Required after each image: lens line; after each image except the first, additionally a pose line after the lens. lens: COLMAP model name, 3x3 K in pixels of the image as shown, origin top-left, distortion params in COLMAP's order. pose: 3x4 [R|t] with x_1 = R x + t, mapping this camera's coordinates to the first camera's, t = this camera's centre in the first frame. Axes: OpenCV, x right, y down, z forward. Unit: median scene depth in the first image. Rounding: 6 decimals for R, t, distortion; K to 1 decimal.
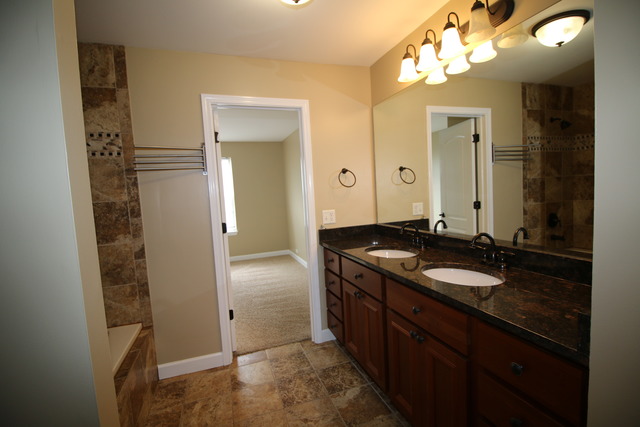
lens RADIAL K [[297.2, 0, 320.2], [0, 297.2, 211.9], [0, 0, 1]] dist [-0.009776, -0.001439]
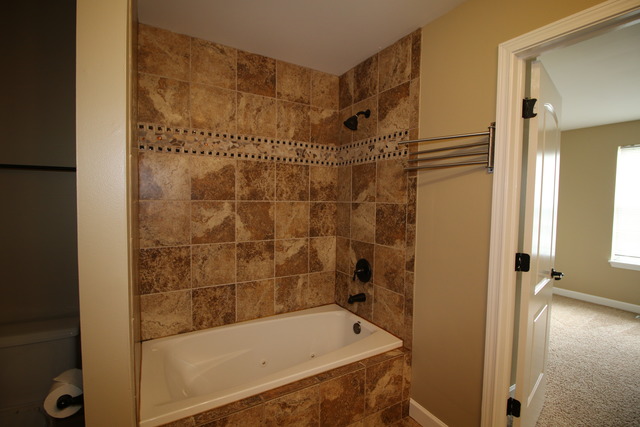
lens RADIAL K [[297.2, 0, 319.8], [0, 297.2, 214.6], [0, 0, 1]] dist [-0.009776, -0.001439]
pose [[0.201581, 0.108204, -0.973477, 0.184184], [-0.099946, 0.990964, 0.089451, -0.060248], [0.974359, 0.079264, 0.210574, 0.552309]]
